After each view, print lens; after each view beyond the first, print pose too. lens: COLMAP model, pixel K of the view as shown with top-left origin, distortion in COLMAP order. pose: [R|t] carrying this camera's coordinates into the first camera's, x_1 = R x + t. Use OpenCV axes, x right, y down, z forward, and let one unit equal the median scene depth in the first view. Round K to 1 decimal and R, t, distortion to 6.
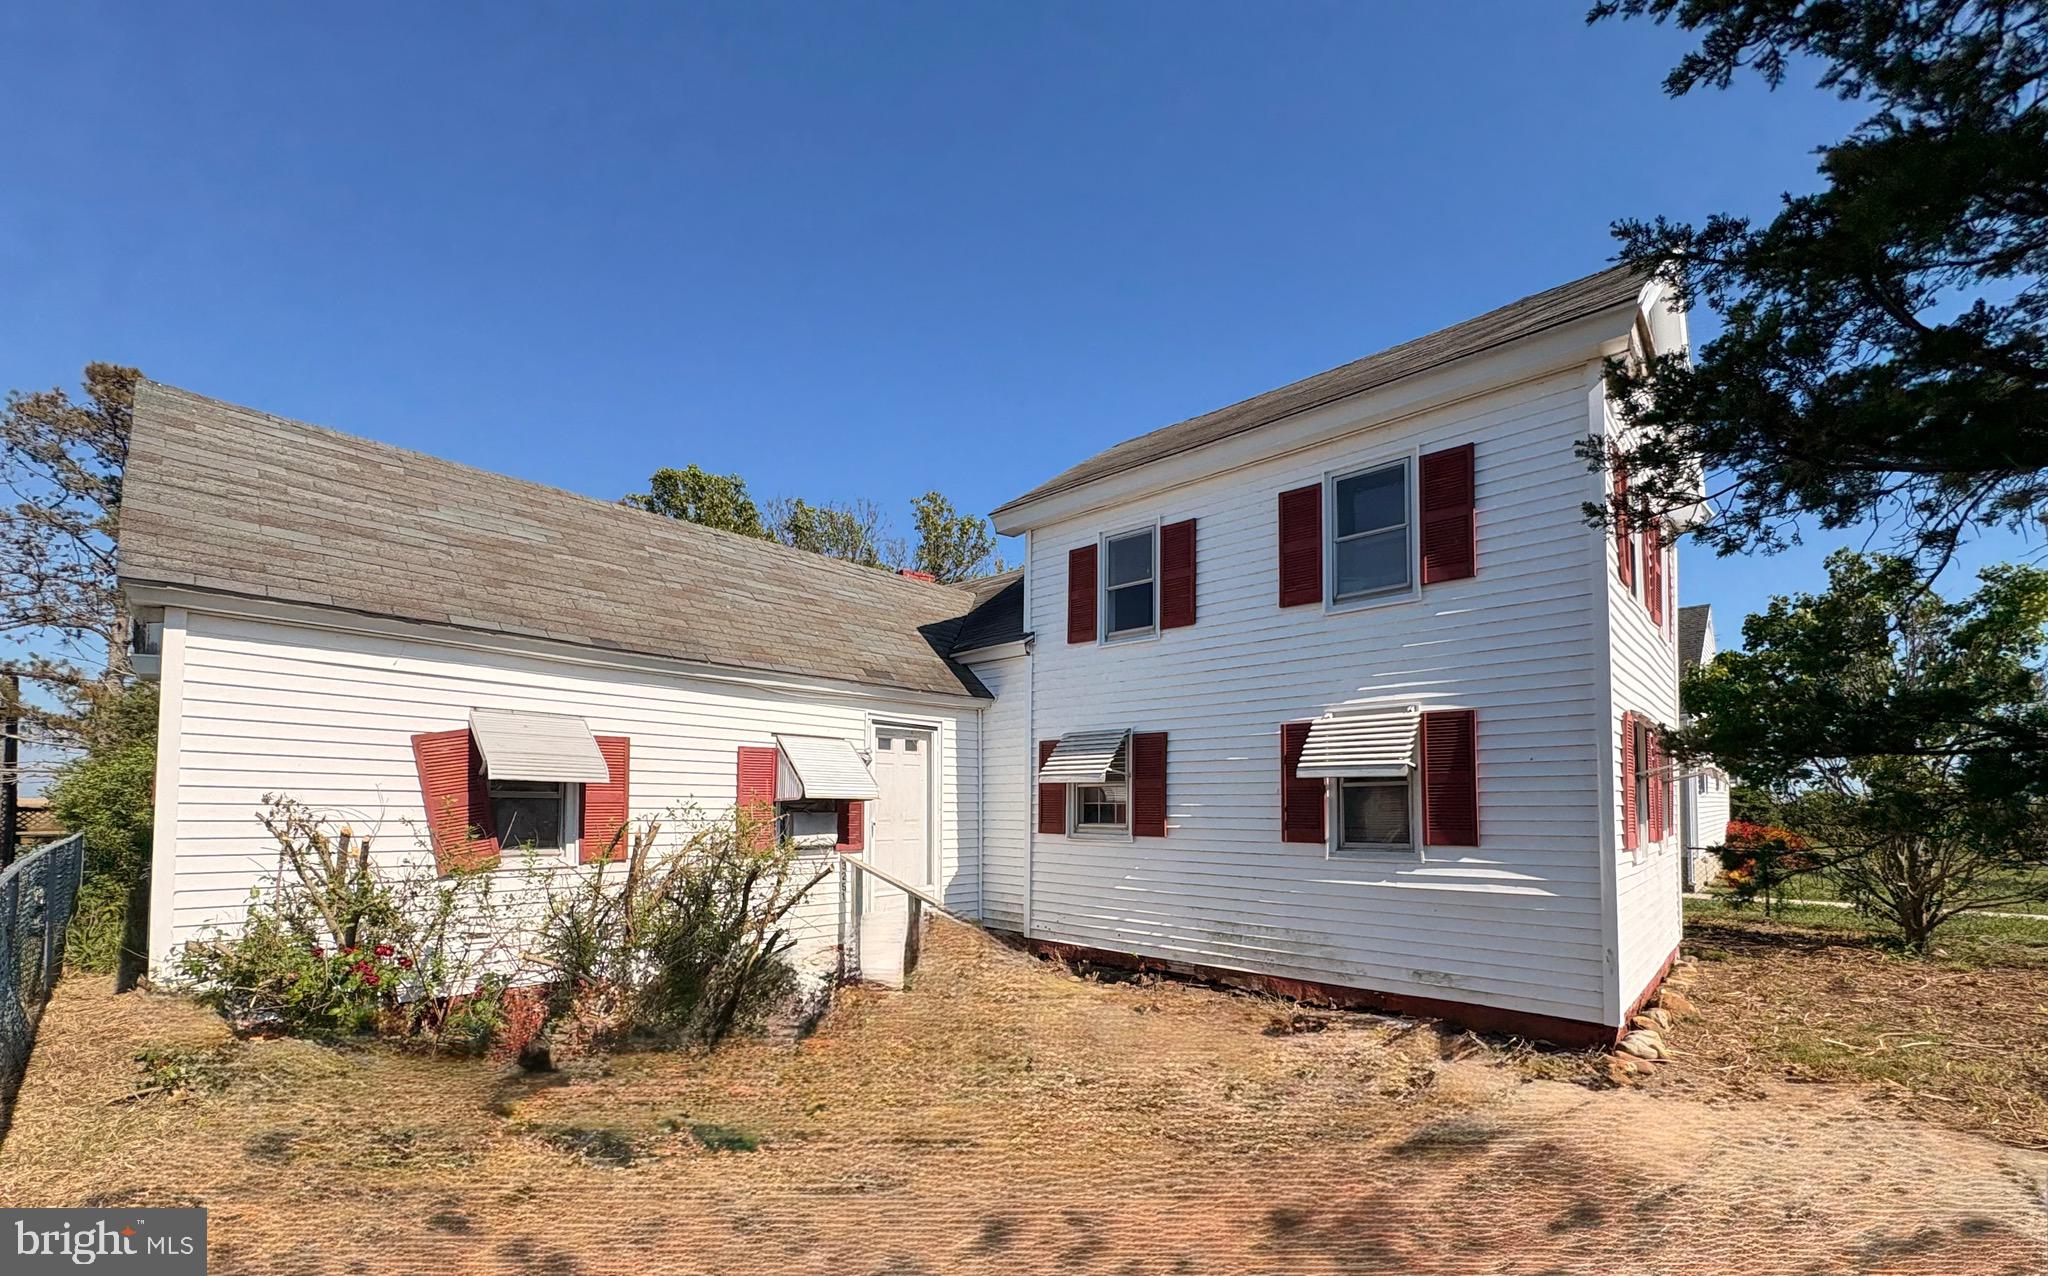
lens RADIAL K [[816.2, 0, 1028.6], [0, 816.2, 752.9], [0, 0, 1]] dist [0.001308, 0.000051]
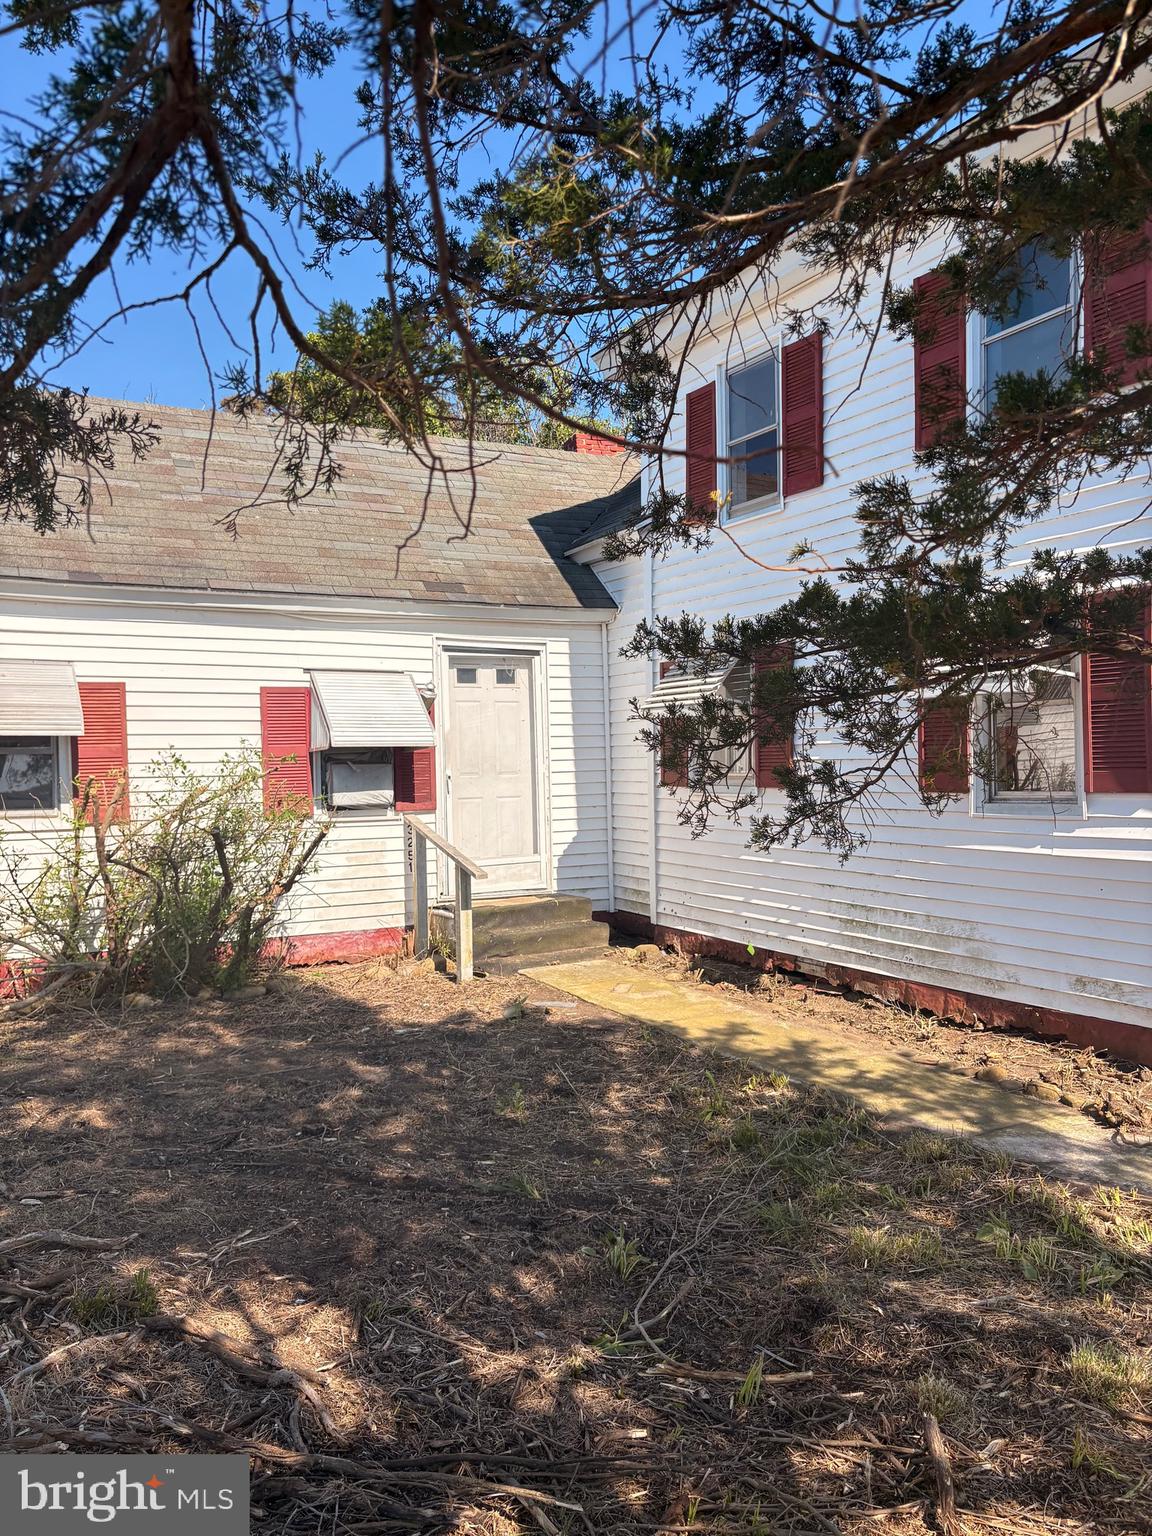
lens RADIAL K [[1147.8, 0, 576.0], [0, 1147.8, 768.0], [0, 0, 1]] dist [0.089127, -0.133819]
pose [[0.948428, -0.020135, -0.316353, 0.299914], [0.043700, 0.996757, 0.067571, 0.007906], [0.313966, -0.077911, 0.946232, -0.022119]]
